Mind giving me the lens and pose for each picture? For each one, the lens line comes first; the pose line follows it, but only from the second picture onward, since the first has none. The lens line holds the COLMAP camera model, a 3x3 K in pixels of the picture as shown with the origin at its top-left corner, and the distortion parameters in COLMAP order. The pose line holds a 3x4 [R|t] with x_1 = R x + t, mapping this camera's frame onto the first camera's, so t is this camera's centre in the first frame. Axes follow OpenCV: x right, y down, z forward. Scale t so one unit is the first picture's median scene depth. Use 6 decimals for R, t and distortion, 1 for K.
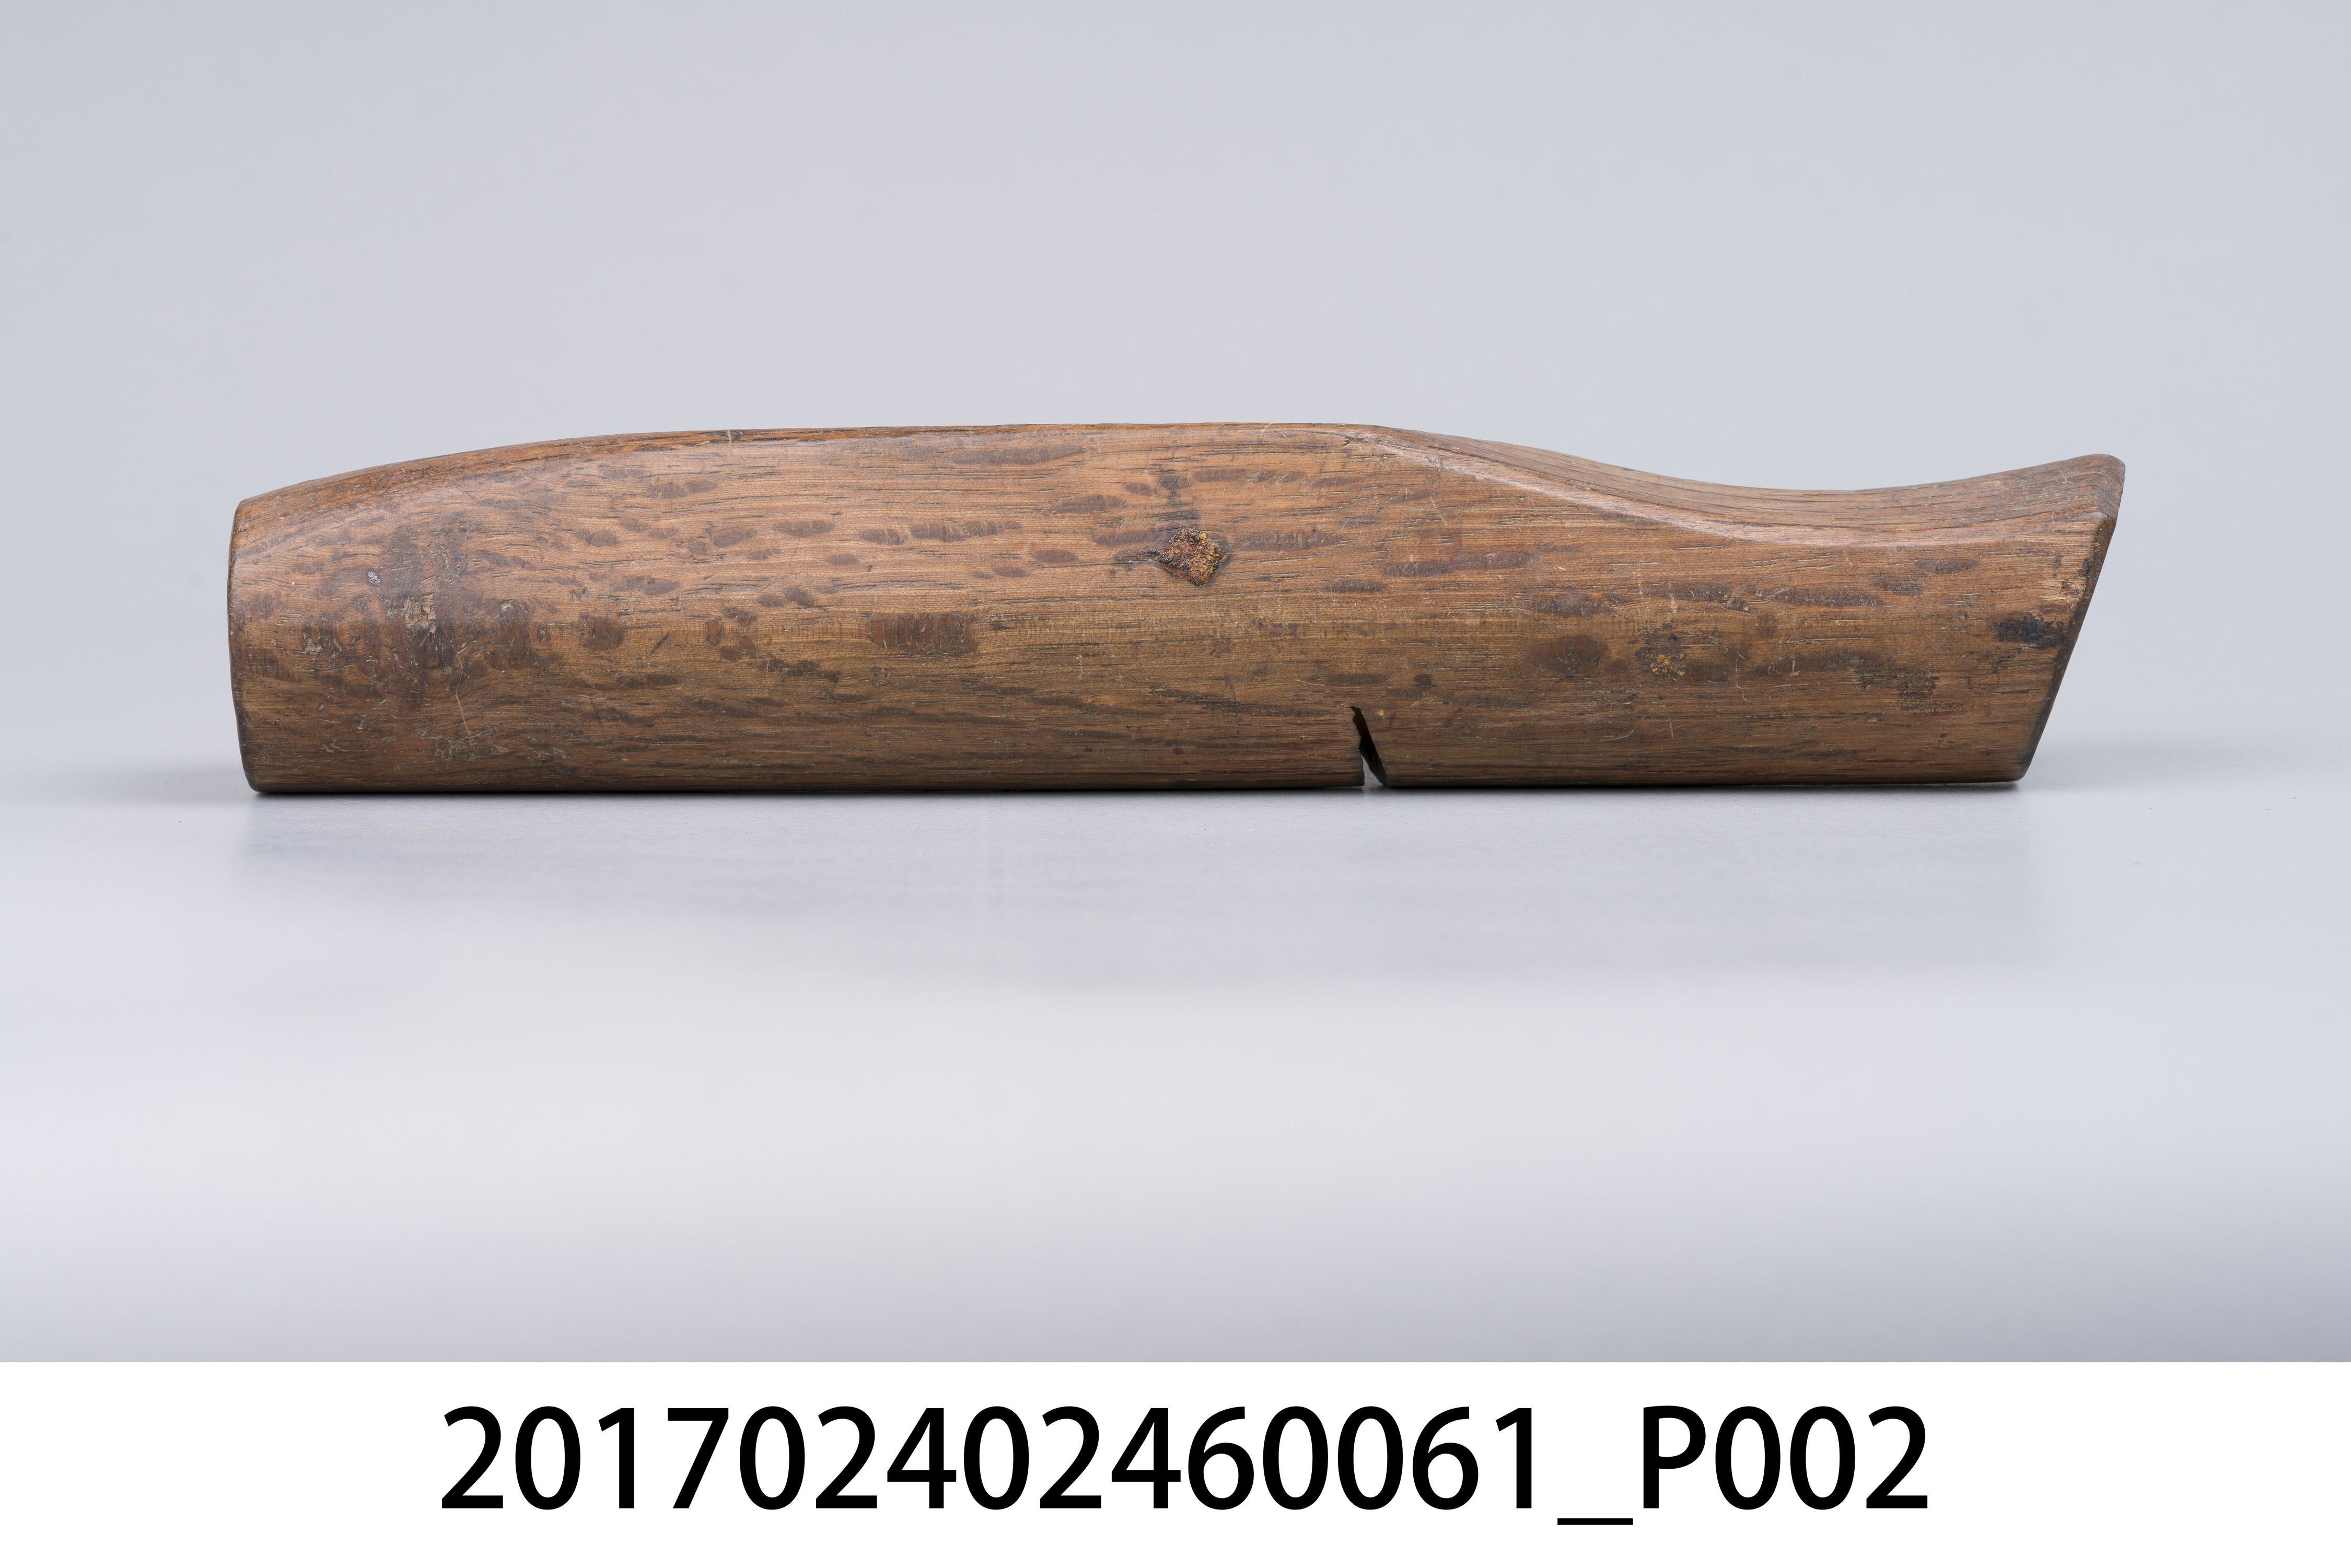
lens RADIAL K [[6113.8, 0, 1175.7], [0, 6113.8, 784.4], [0, 0, 1]] dist [-0.100831, 0.000000]
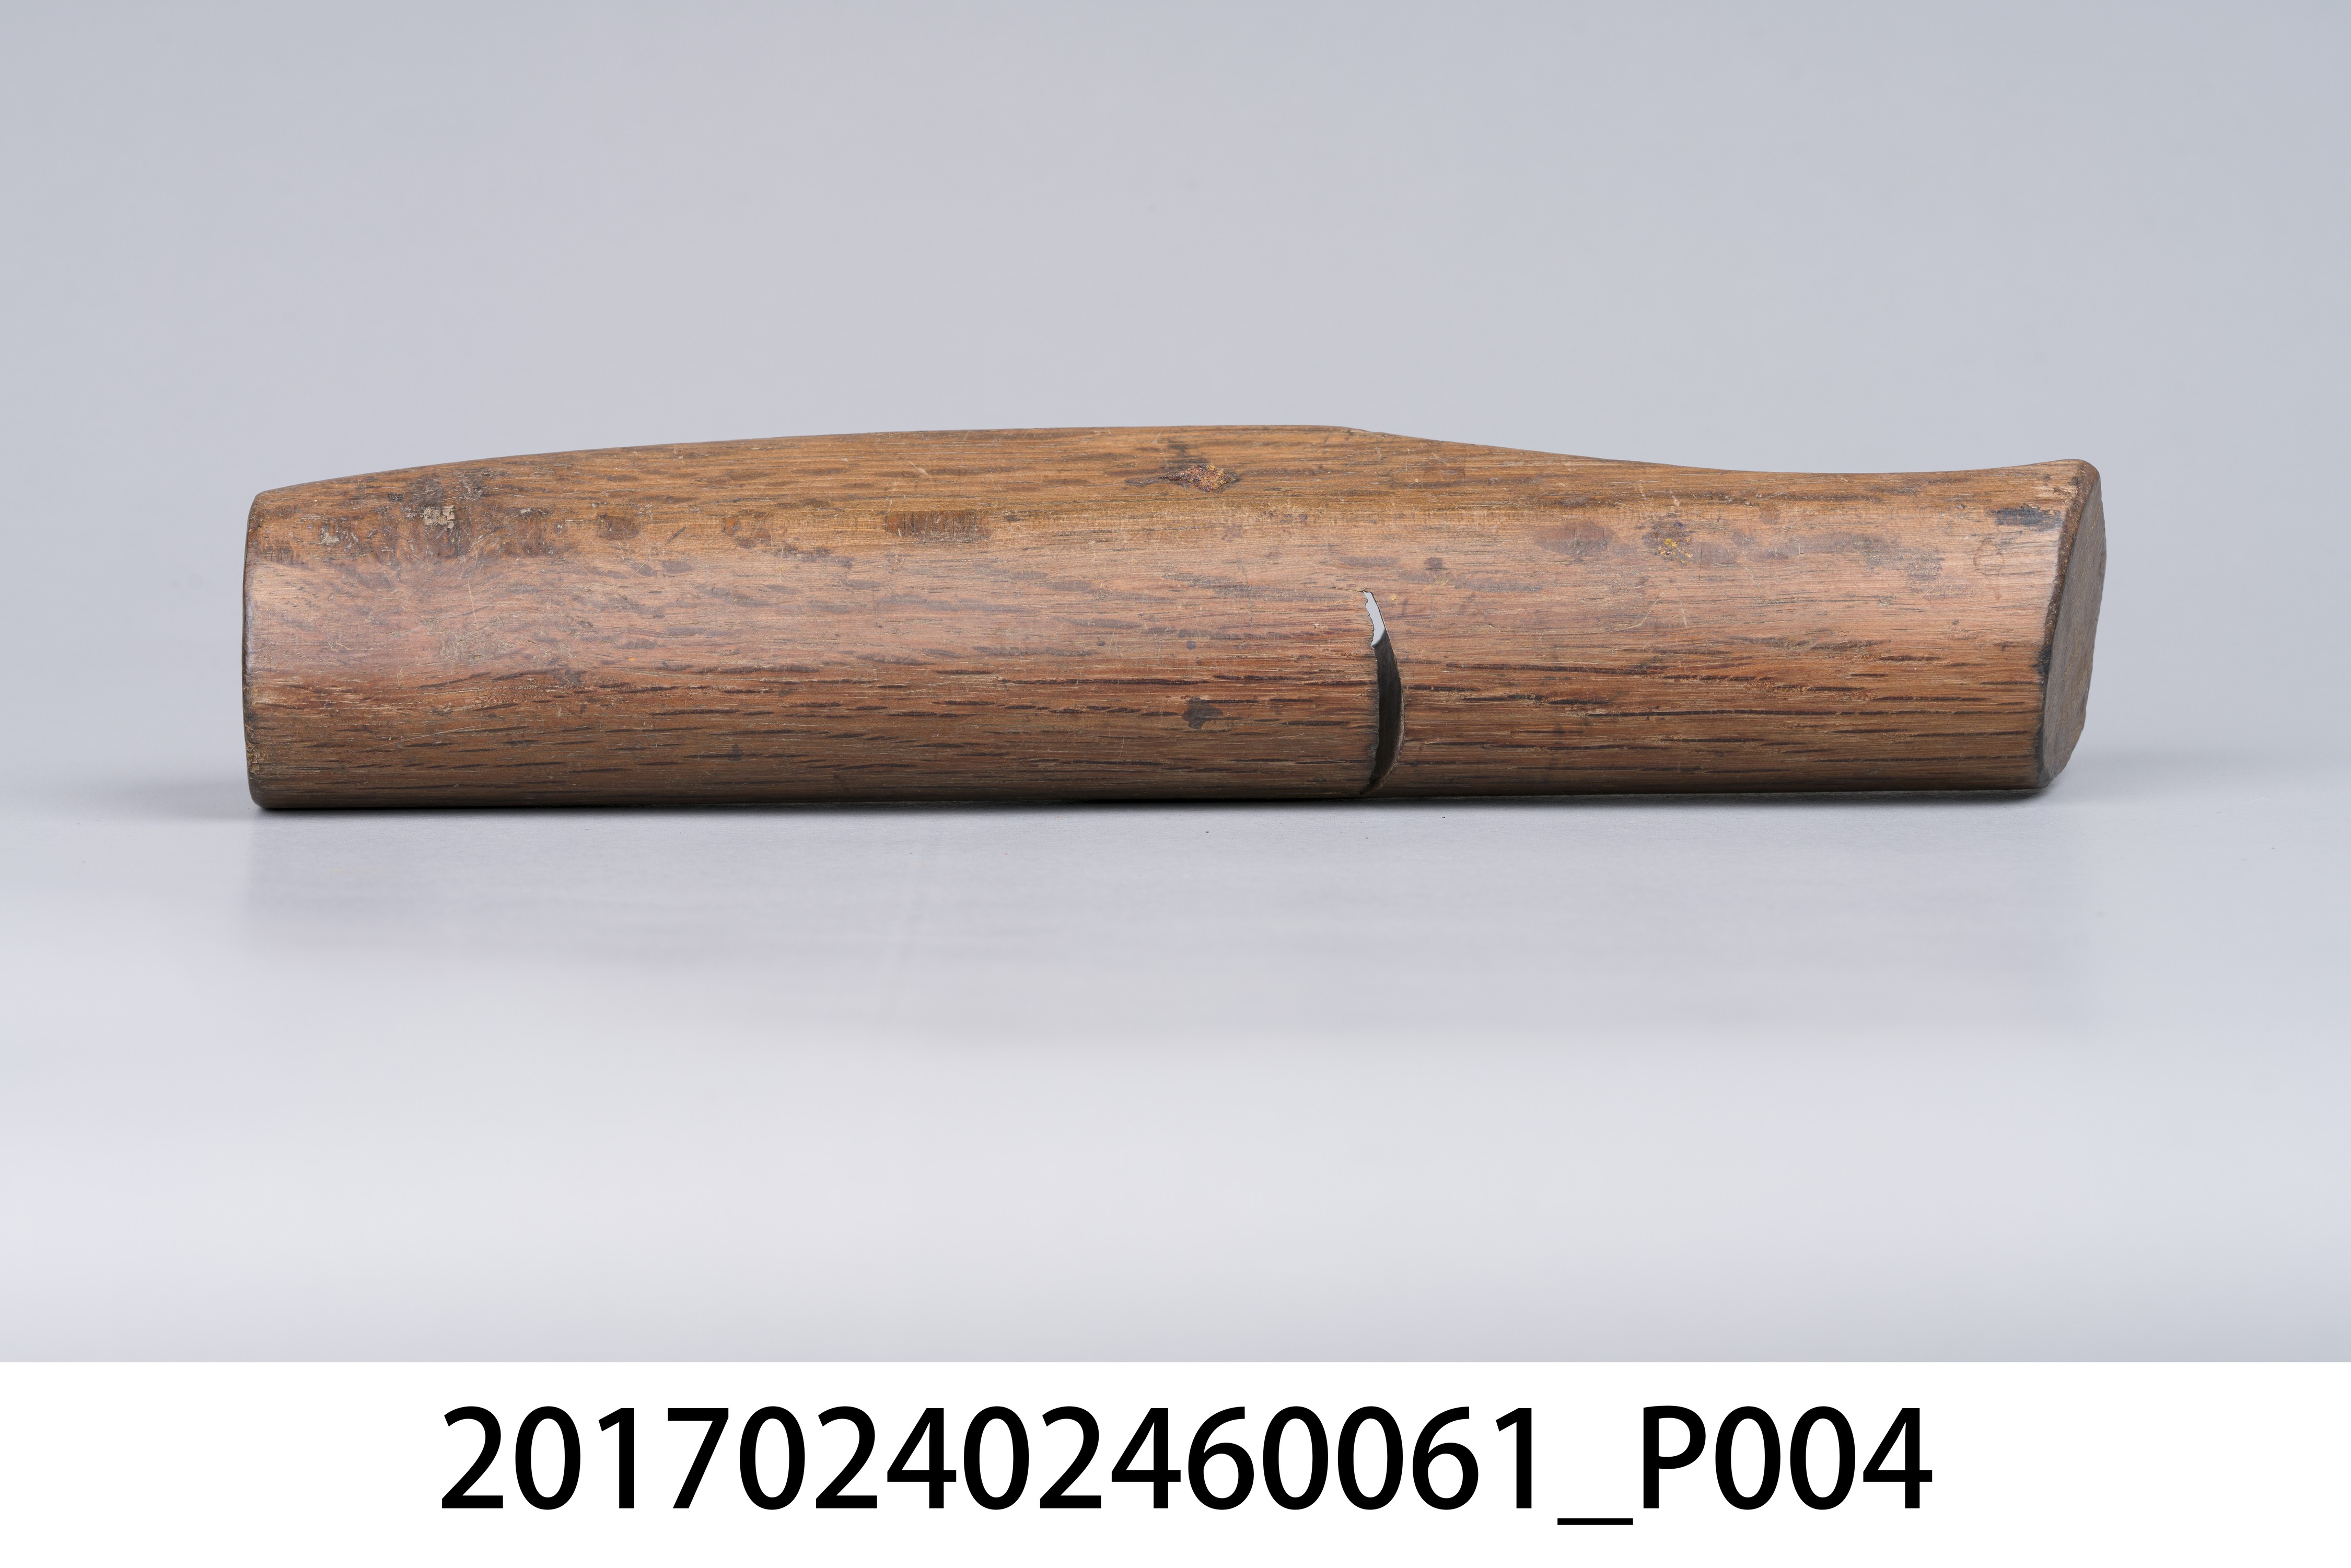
lens RADIAL K [[6113.8, 0, 1175.3], [0, 6113.8, 784.3], [0, 0, 1]] dist [-0.100831, 0.000000]
pose [[0.999681, 0.001914, 0.025179, -0.027289], [0.017499, 0.666353, -0.745431, 0.754164], [-0.018205, 0.745634, 0.666107, 0.356943]]
